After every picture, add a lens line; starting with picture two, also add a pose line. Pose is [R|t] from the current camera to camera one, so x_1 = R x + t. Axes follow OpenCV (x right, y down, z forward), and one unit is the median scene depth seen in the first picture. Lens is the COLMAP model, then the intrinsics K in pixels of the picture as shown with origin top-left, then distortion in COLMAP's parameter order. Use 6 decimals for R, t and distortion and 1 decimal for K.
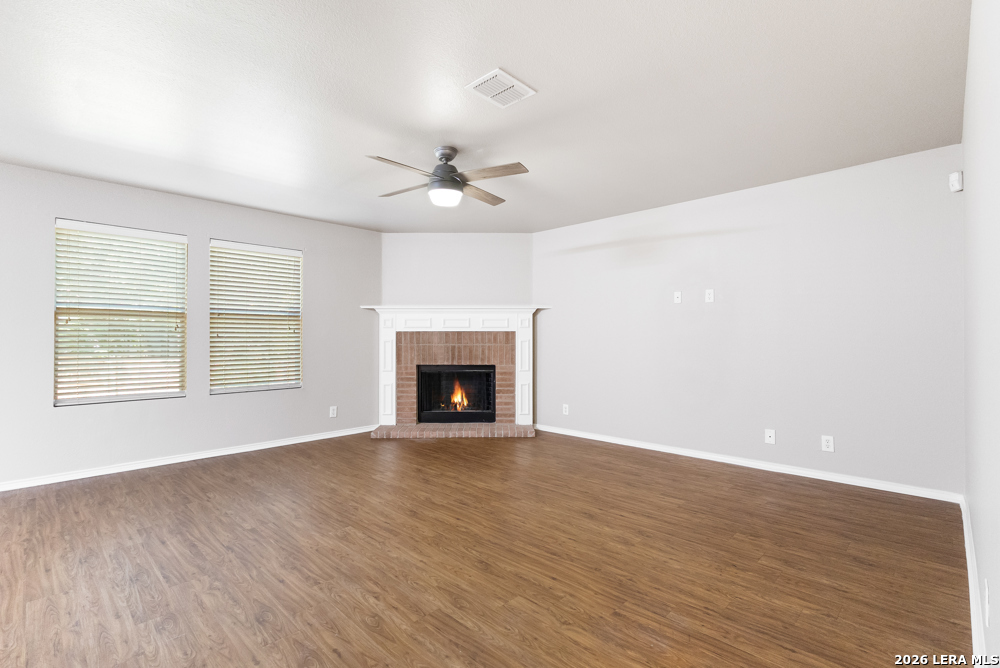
lens RADIAL K [[462.5, 0, 495.3], [0, 462.5, 331.8], [0, 0, 1]] dist [0.001154, -0.000149]
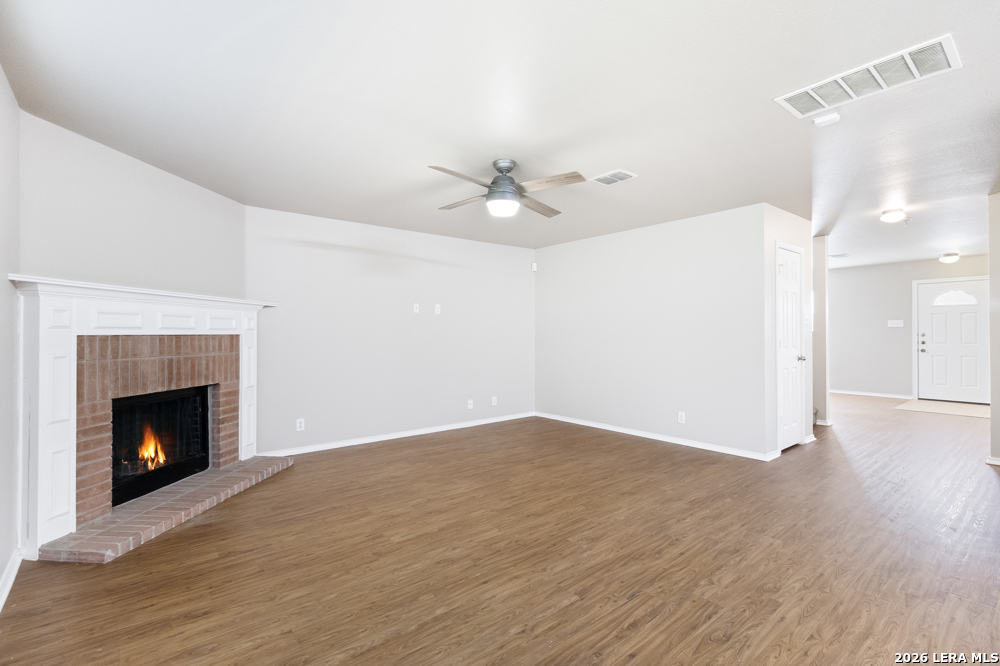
lens RADIAL K [[462.5, 0, 502.2], [0, 462.5, 324.3], [0, 0, 1]] dist [0.001154, -0.000149]
pose [[0.100146, 0.021318, 0.994744, -0.783907], [-0.010912, 0.999734, -0.020327, -0.008428], [-0.994913, -0.008819, 0.100352, 0.620978]]
